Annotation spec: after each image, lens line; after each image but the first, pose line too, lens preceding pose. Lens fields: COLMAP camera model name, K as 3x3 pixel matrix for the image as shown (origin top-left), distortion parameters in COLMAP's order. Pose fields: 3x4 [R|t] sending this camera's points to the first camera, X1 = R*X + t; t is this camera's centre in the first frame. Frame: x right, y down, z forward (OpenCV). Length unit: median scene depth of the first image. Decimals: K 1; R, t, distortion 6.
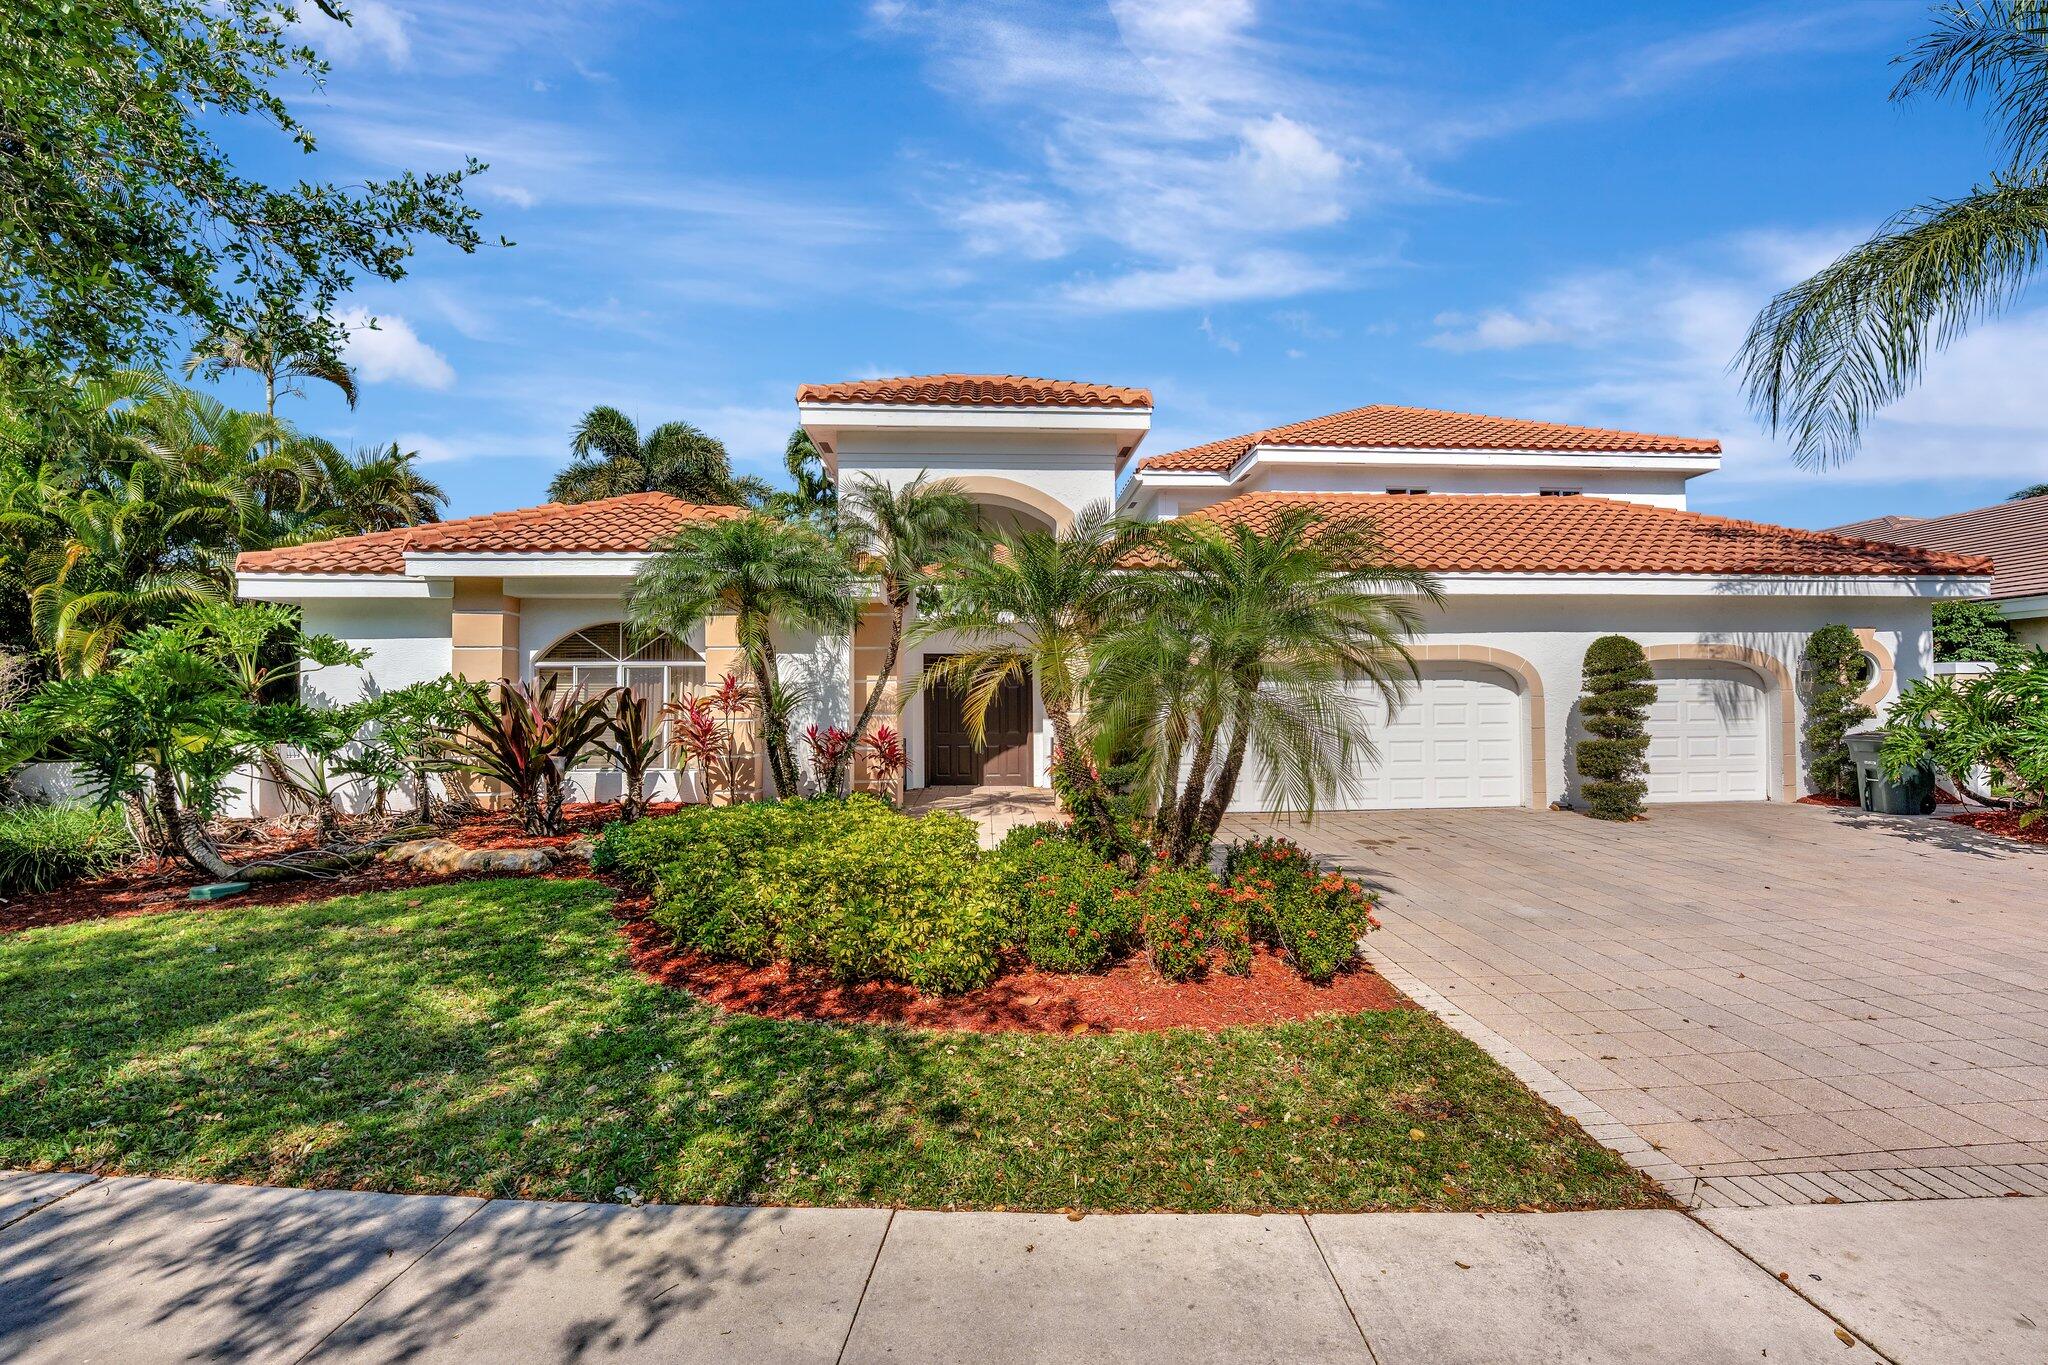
lens RADIAL K [[811.1, 0, 1028.4], [0, 811.1, 692.4], [0, 0, 1]] dist [-0.023189, 0.000091]
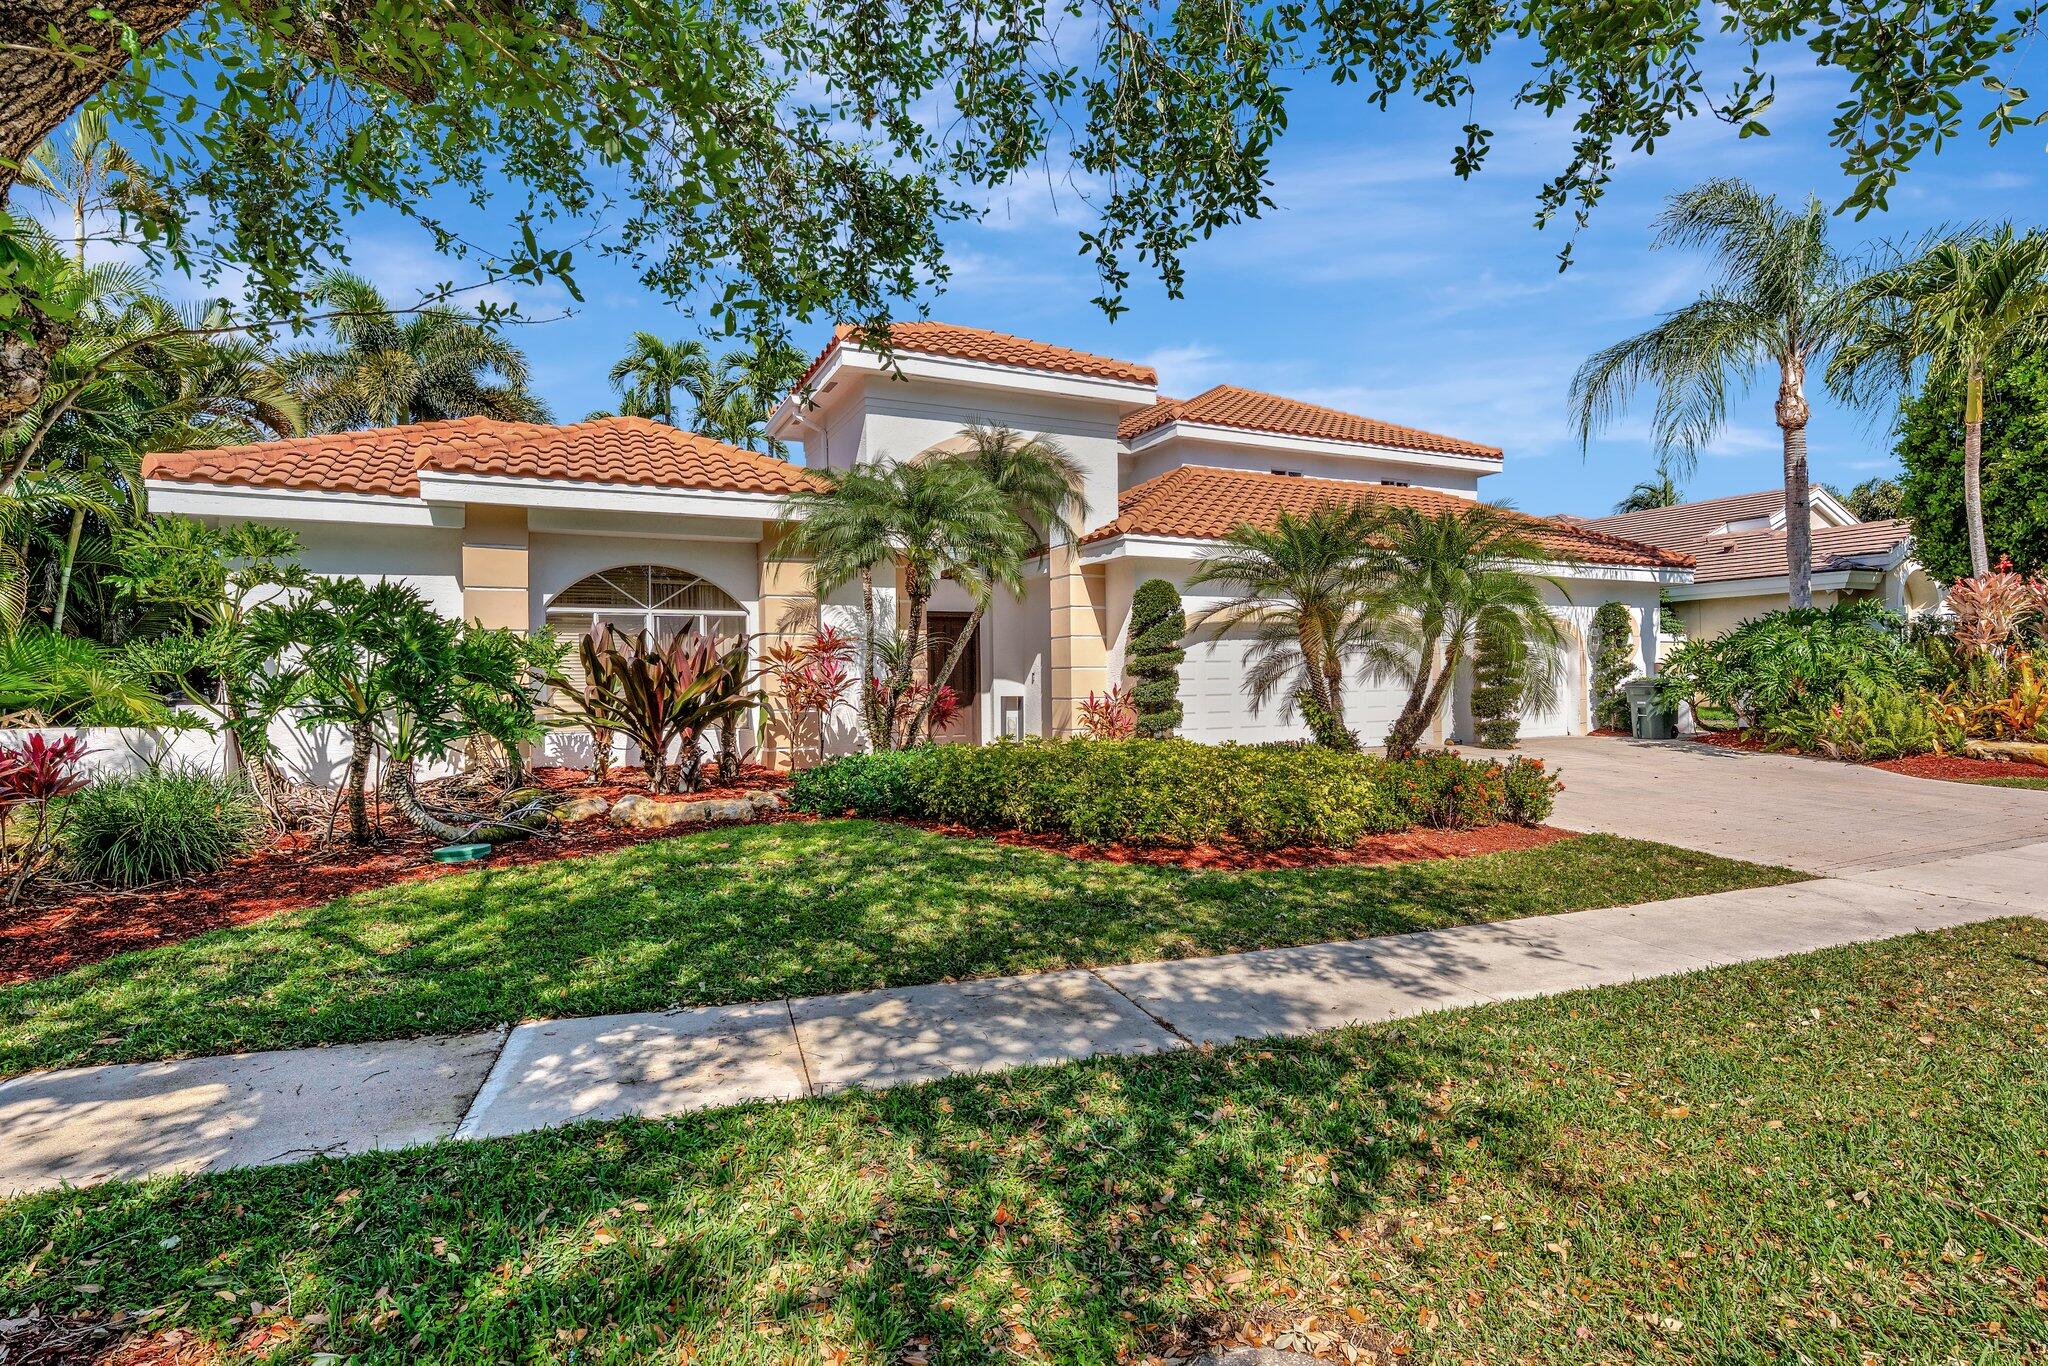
lens RADIAL K [[945.5, 0, 1025.9], [0, 945.5, 675.2], [0, 0, 1]] dist [-0.018172, 0.000051]
pose [[0.932294, -0.003305, 0.361686, -0.532106], [0.000555, 0.999970, 0.007708, 0.029158], [-0.361701, -0.006985, 0.932268, -0.131806]]
